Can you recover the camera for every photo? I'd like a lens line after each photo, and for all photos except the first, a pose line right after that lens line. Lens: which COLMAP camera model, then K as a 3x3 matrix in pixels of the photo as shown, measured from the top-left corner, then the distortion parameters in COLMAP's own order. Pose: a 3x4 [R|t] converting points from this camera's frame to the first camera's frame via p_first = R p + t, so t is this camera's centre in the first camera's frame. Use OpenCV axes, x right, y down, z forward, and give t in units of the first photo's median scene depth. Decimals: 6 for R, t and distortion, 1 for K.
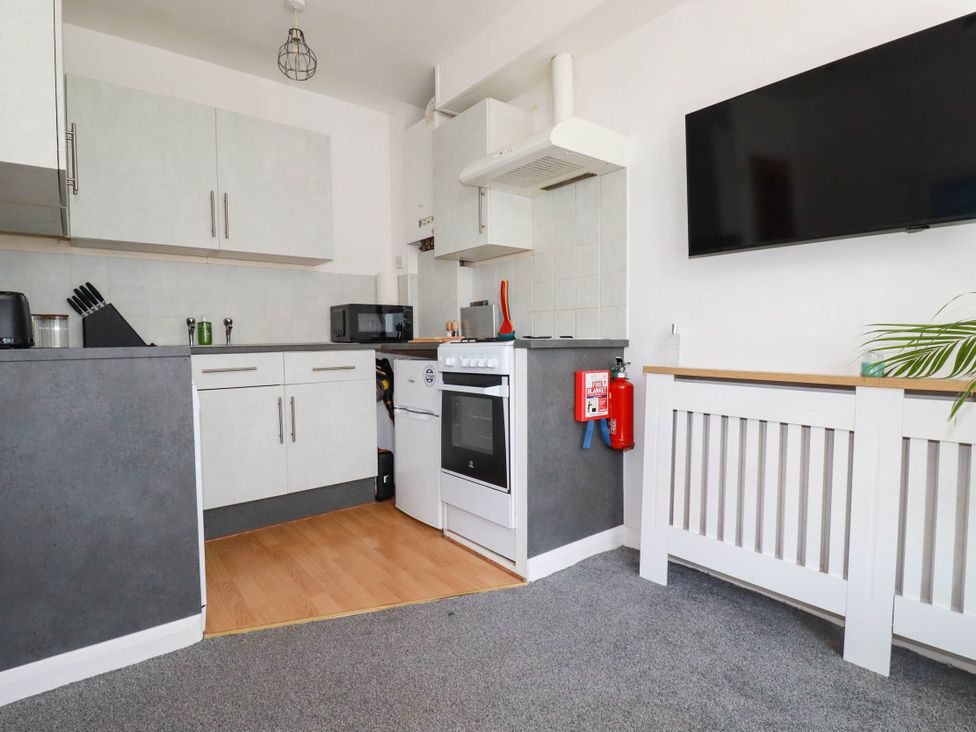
lens RADIAL K [[568.3, 0, 490.2], [0, 568.3, 364.2], [0, 0, 1]] dist [-0.001333, -0.001105]
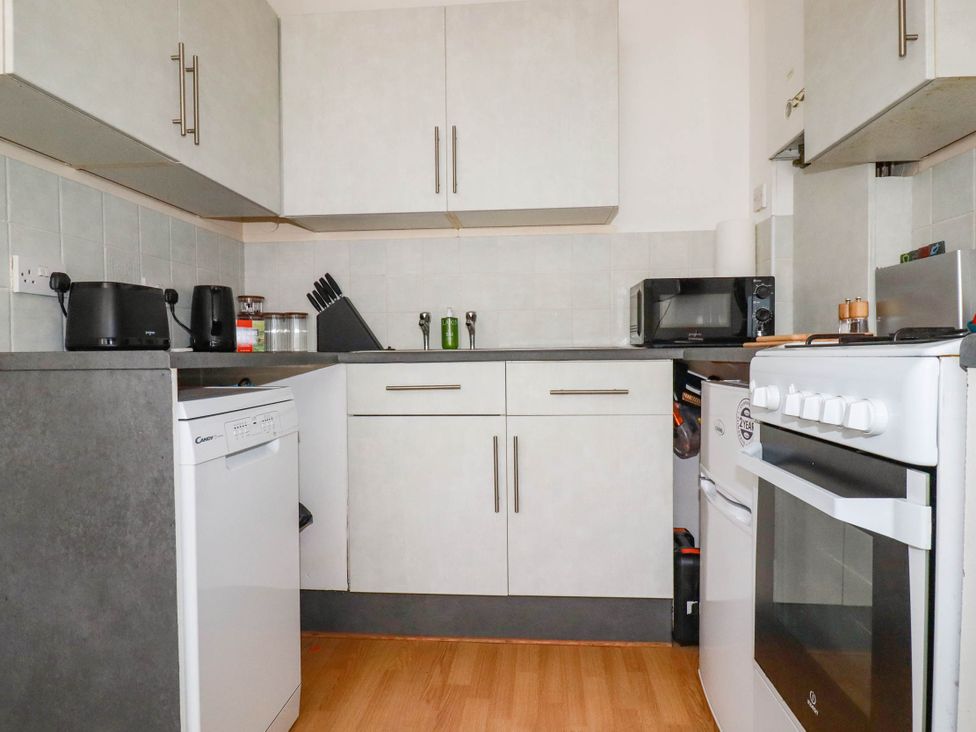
lens RADIAL K [[587.7, 0, 488.0], [0, 587.7, 366.0], [0, 0, 1]] dist [-0.003195, -0.002674]
pose [[0.720467, 0.024577, -0.693054, 0.057798], [-0.029899, 0.999543, 0.004364, -0.019132], [0.692845, 0.017577, 0.720872, 0.537825]]
